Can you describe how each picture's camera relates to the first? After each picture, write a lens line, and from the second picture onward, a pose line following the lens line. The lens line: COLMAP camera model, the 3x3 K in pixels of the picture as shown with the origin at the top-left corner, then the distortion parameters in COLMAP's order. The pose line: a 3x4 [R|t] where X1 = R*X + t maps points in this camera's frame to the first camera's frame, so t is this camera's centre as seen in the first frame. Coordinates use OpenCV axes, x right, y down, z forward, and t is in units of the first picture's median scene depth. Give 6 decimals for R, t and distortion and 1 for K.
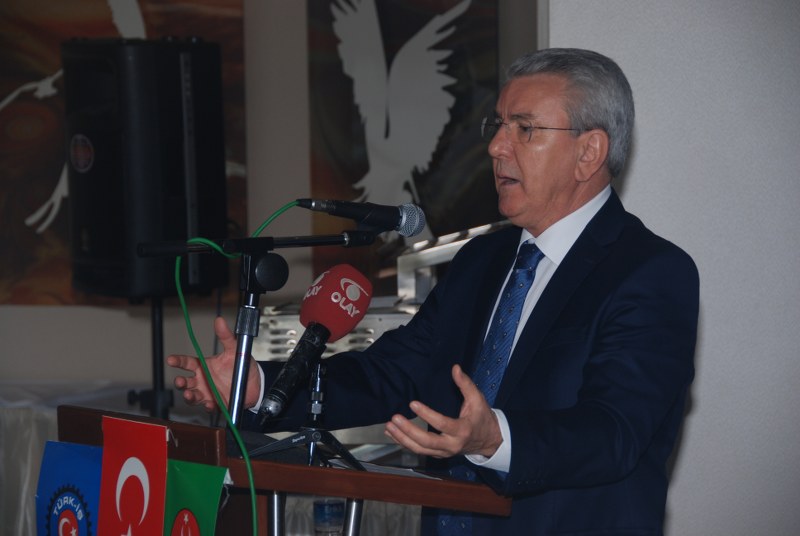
lens RADIAL K [[3139.8, 0, 402.9], [0, 3139.8, 268.7], [0, 0, 1]] dist [1.200691, 0.000000]
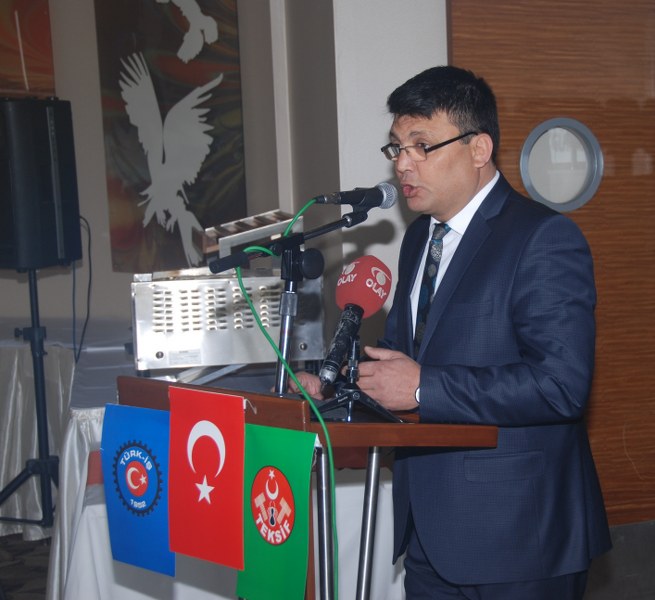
lens RADIAL K [[1366.7, 0, 409.6], [0, 1366.7, 307.5], [0, 0, 1]] dist [0.245323, 0.000000]
pose [[0.956018, -0.042259, 0.290247, -0.122505], [0.025543, 0.997802, 0.061144, -0.010273], [-0.292193, -0.051041, 0.954996, 0.367443]]
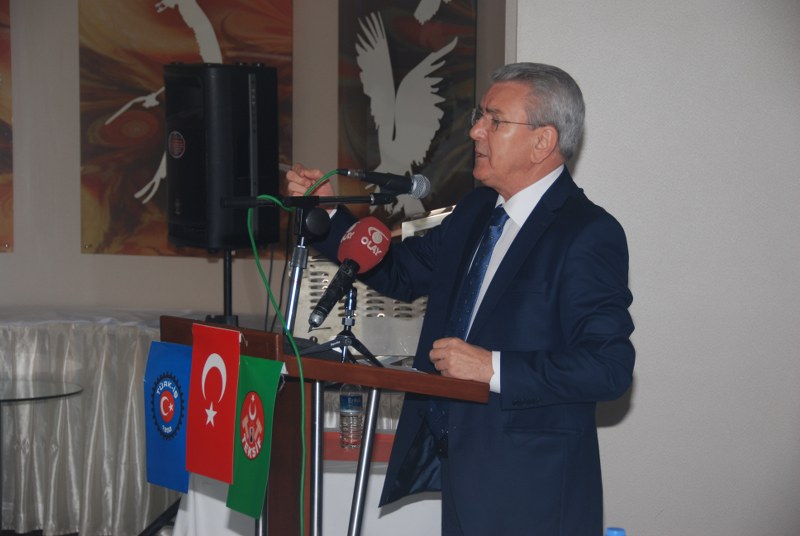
lens RADIAL K [[2182.6, 0, 399.0], [0, 2182.6, 268.0], [0, 0, 1]] dist [0.734094, 0.000000]
pose [[0.999738, 0.022371, 0.004767, -0.008075], [-0.022407, 0.999721, 0.007485, 0.010223], [-0.004599, -0.007589, 0.999961, 0.038264]]
